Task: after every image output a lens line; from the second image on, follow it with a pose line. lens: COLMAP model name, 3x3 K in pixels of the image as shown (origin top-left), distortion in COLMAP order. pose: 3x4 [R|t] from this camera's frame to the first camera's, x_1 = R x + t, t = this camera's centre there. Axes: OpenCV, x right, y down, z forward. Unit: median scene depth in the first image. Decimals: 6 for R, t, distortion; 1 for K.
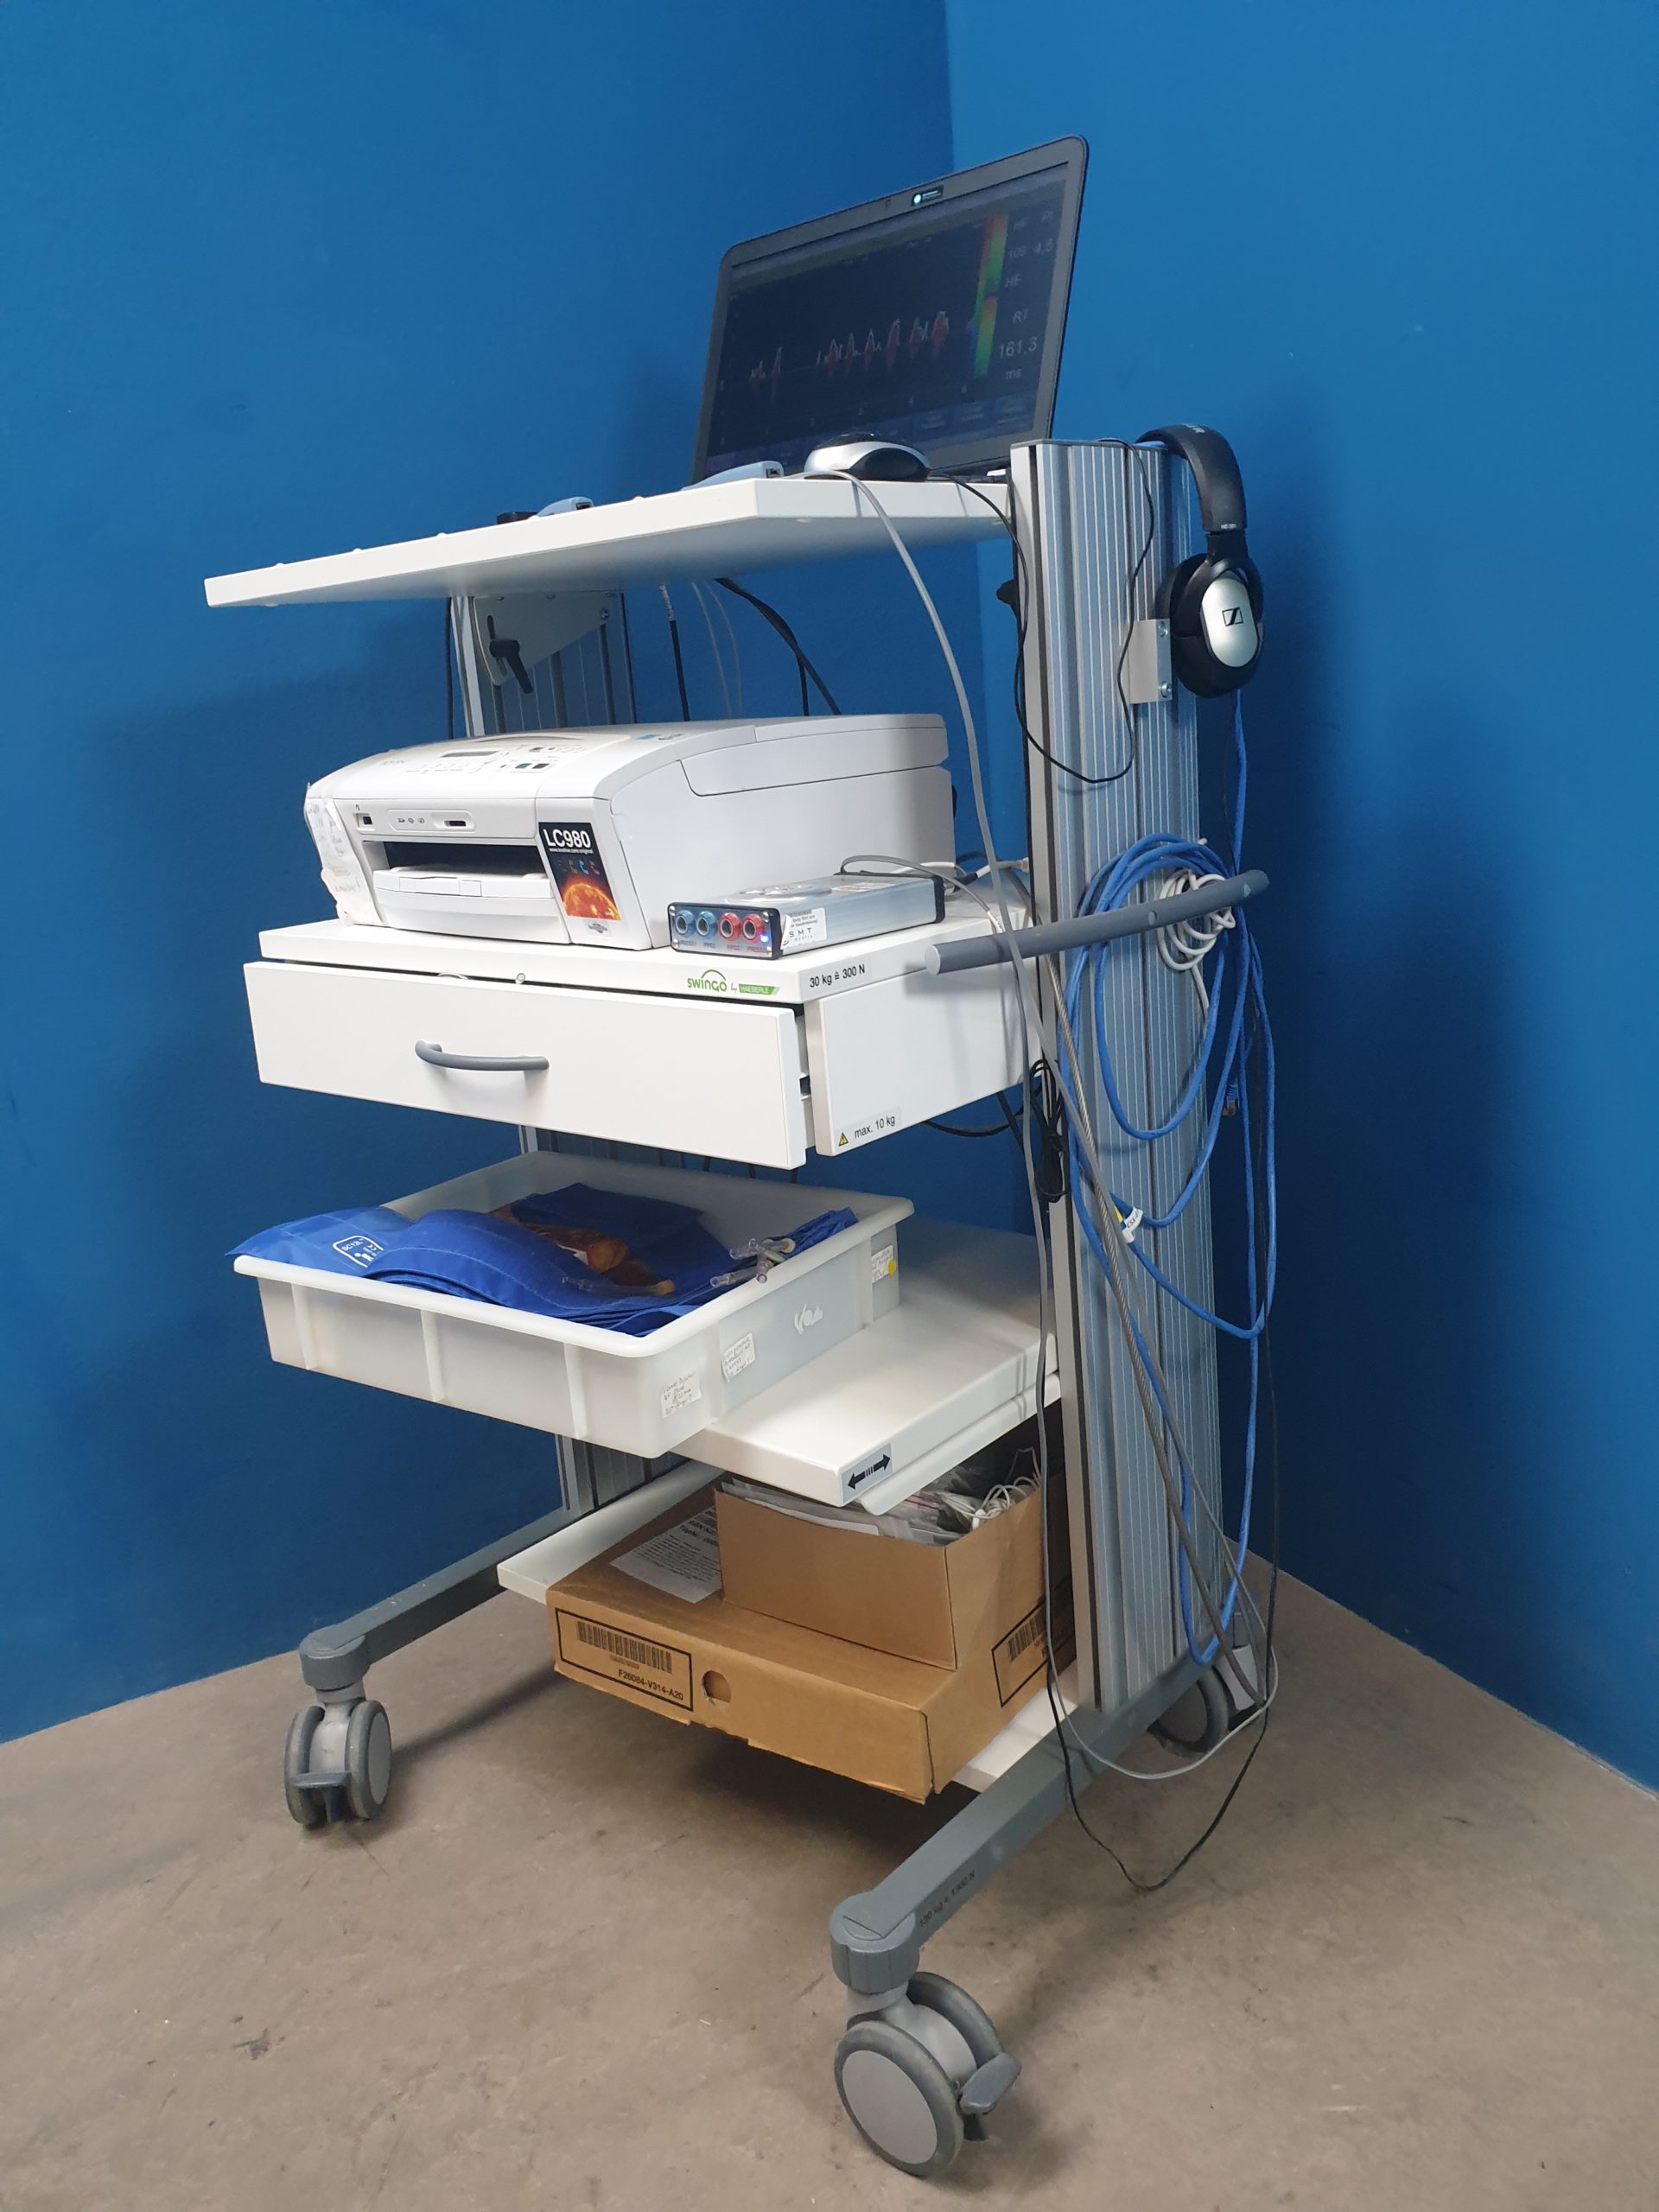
lens RADIAL K [[1716.8, 0, 865.9], [0, 1716.8, 1084.0], [0, 0, 1]] dist [-0.009099, 0.014648]
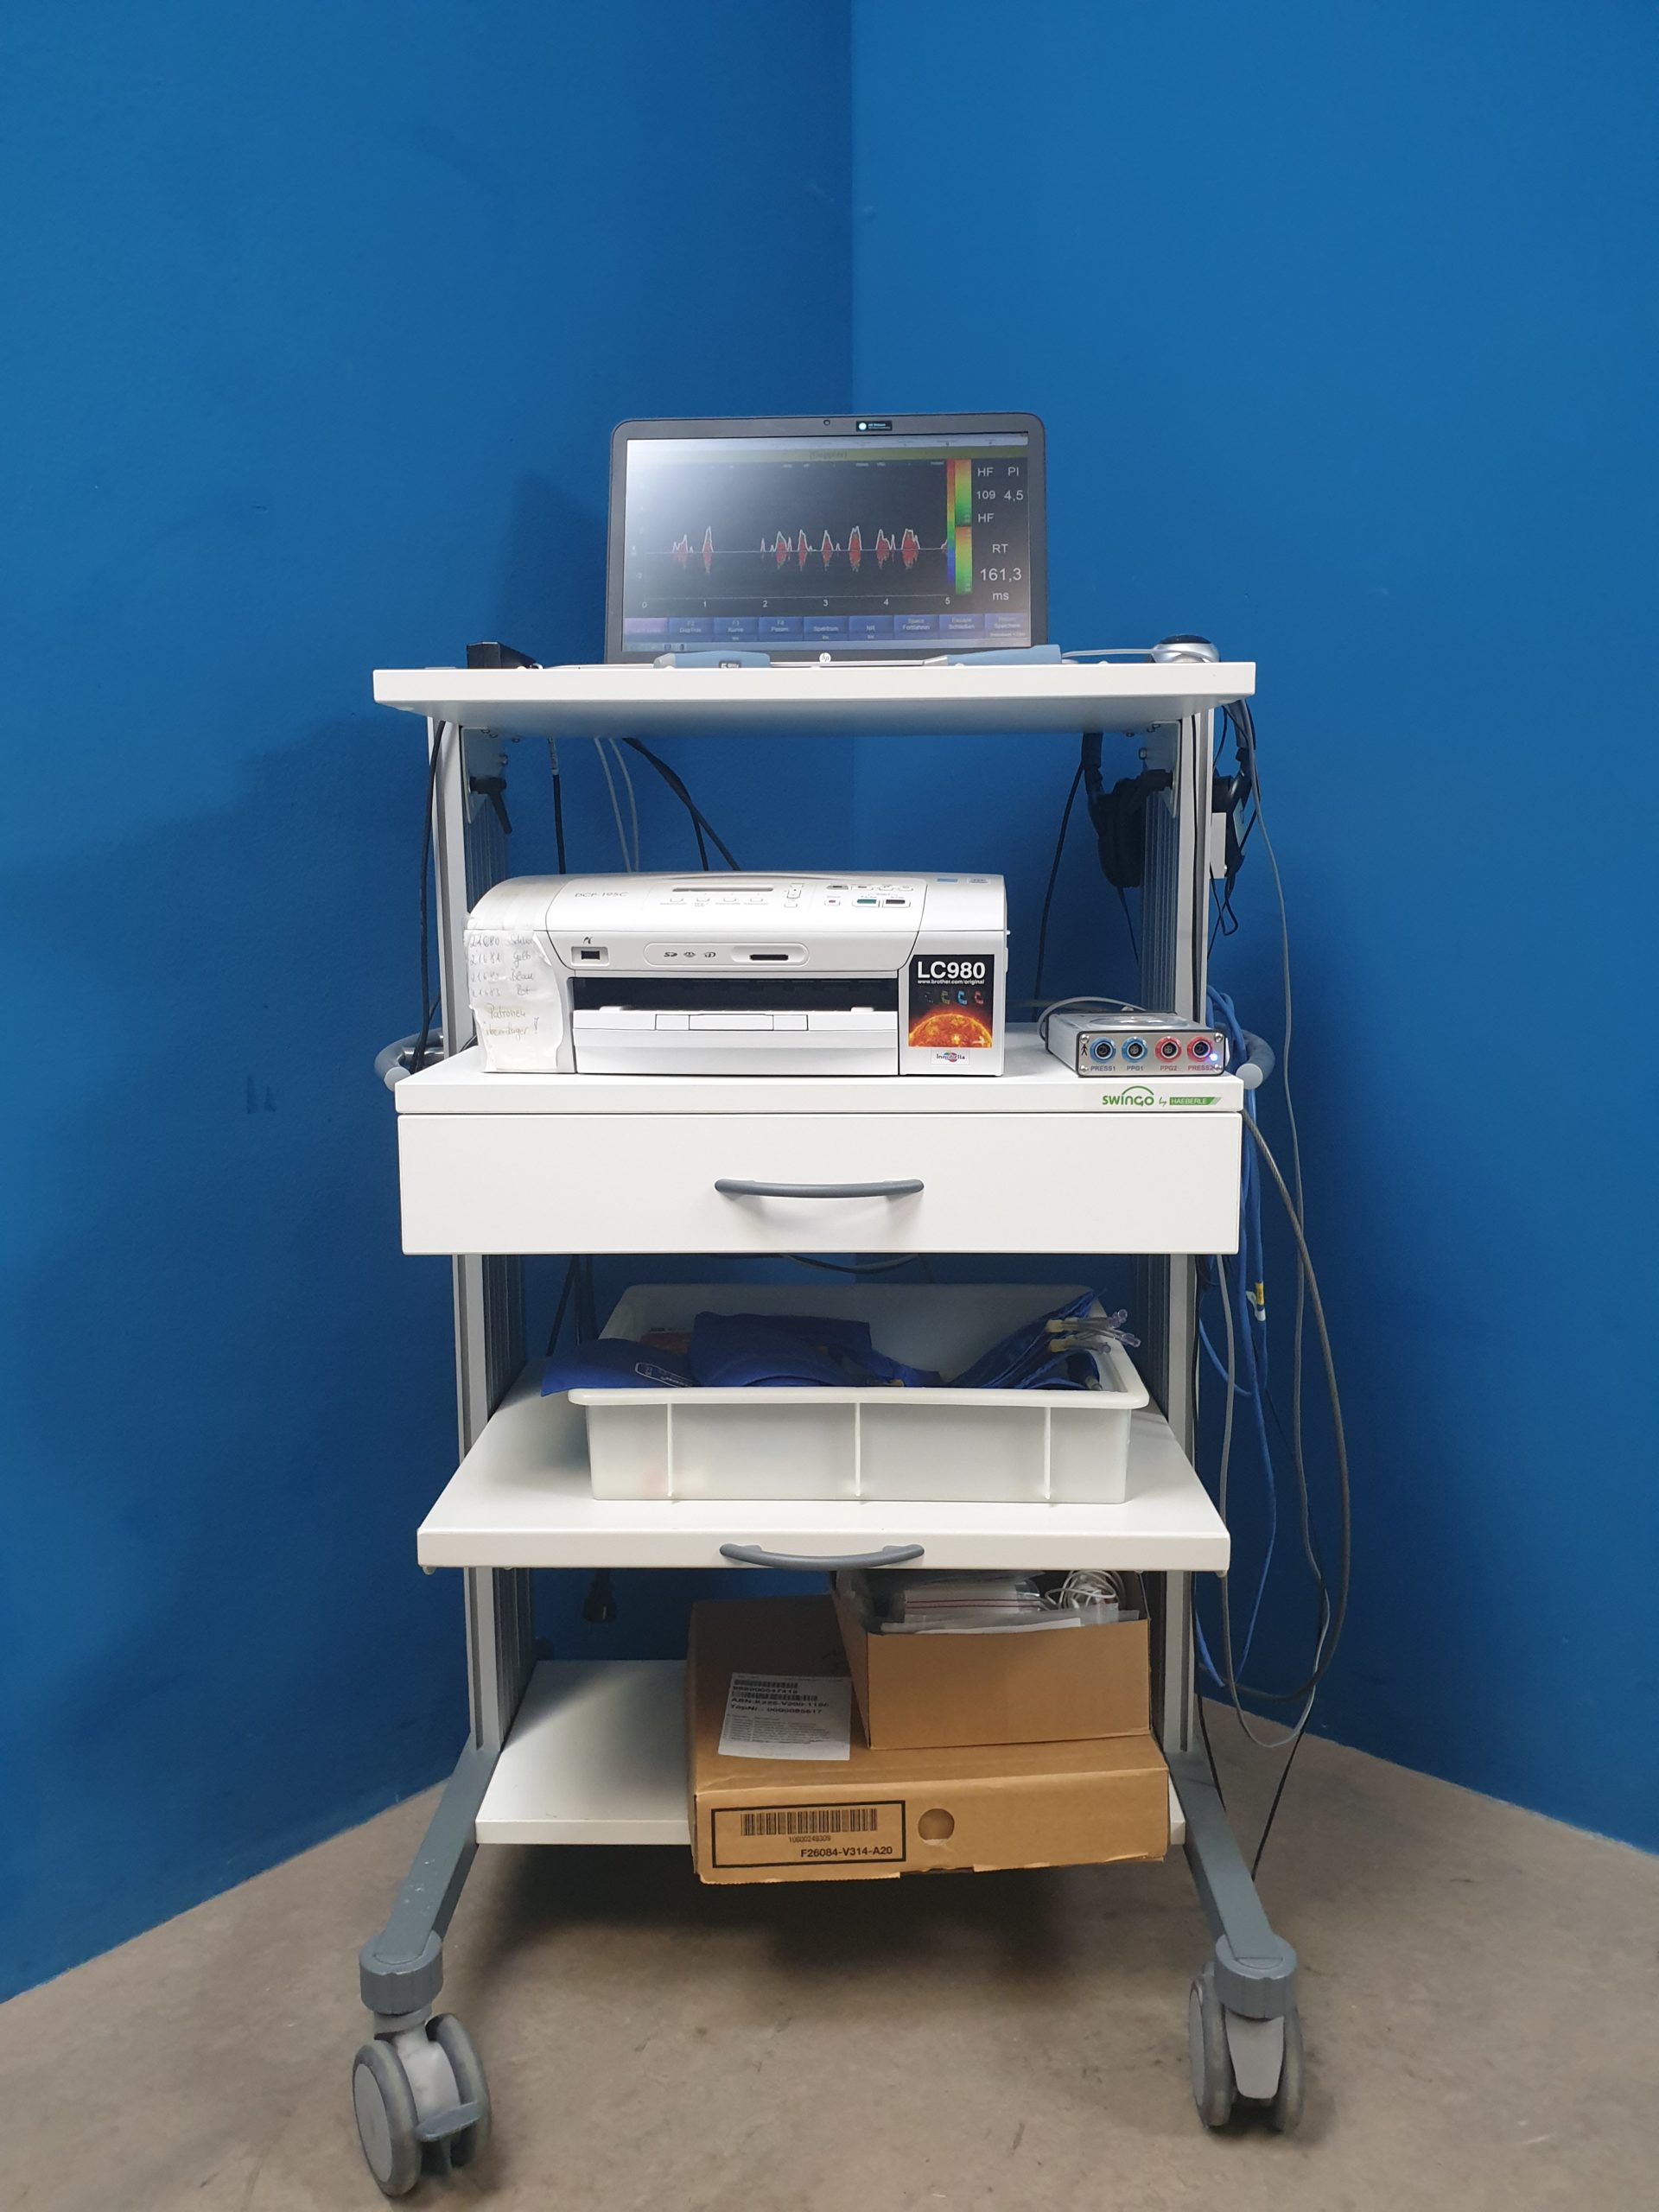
lens RADIAL K [[1716.8, 0, 834.2], [0, 1716.8, 1089.7], [0, 0, 1]] dist [-0.009099, 0.014648]
pose [[0.781469, -0.018846, 0.623659, -0.750336], [0.094749, 0.991536, -0.088763, 0.011970], [-0.616707, 0.128457, 0.776641, 0.212148]]
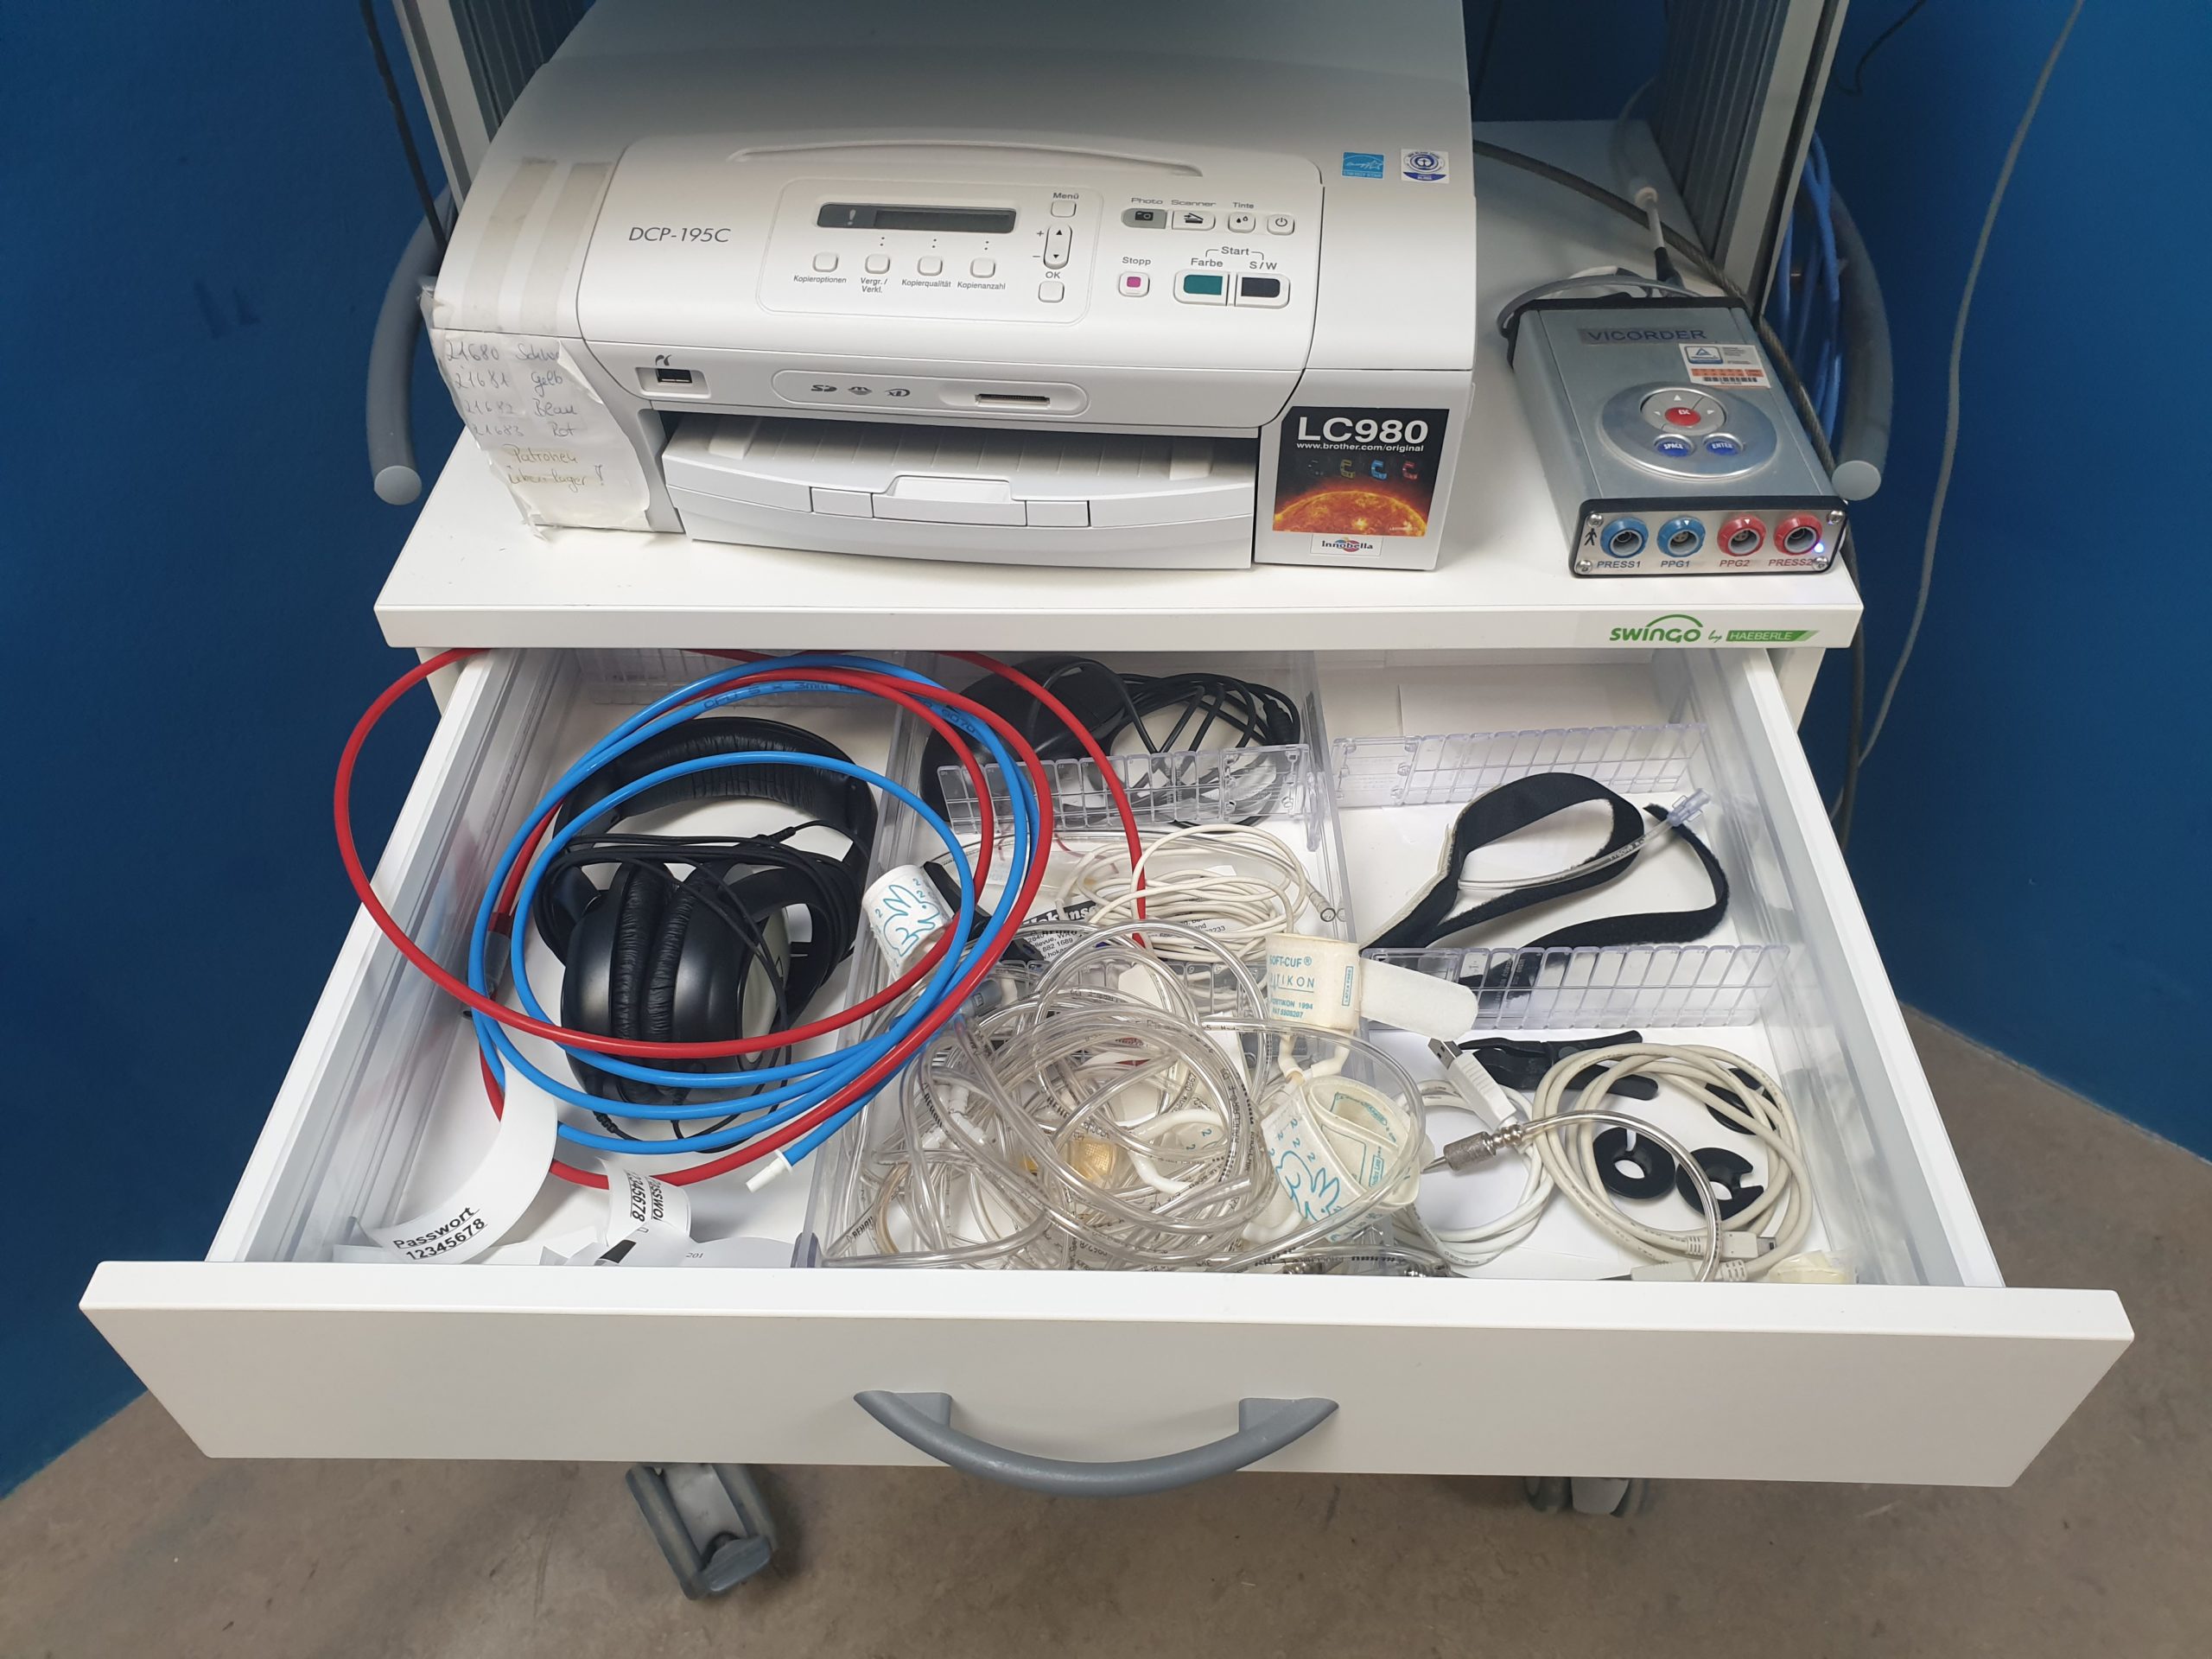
lens RADIAL K [[1716.8, 0, 1103.2], [0, 1716.8, 836.1], [0, 0, 1]] dist [-0.009099, 0.014648]
pose [[0.791147, -0.400193, 0.462527, -0.462135], [0.107403, 0.835377, 0.539082, -0.288085], [-0.602121, -0.376816, 0.703889, 0.530609]]
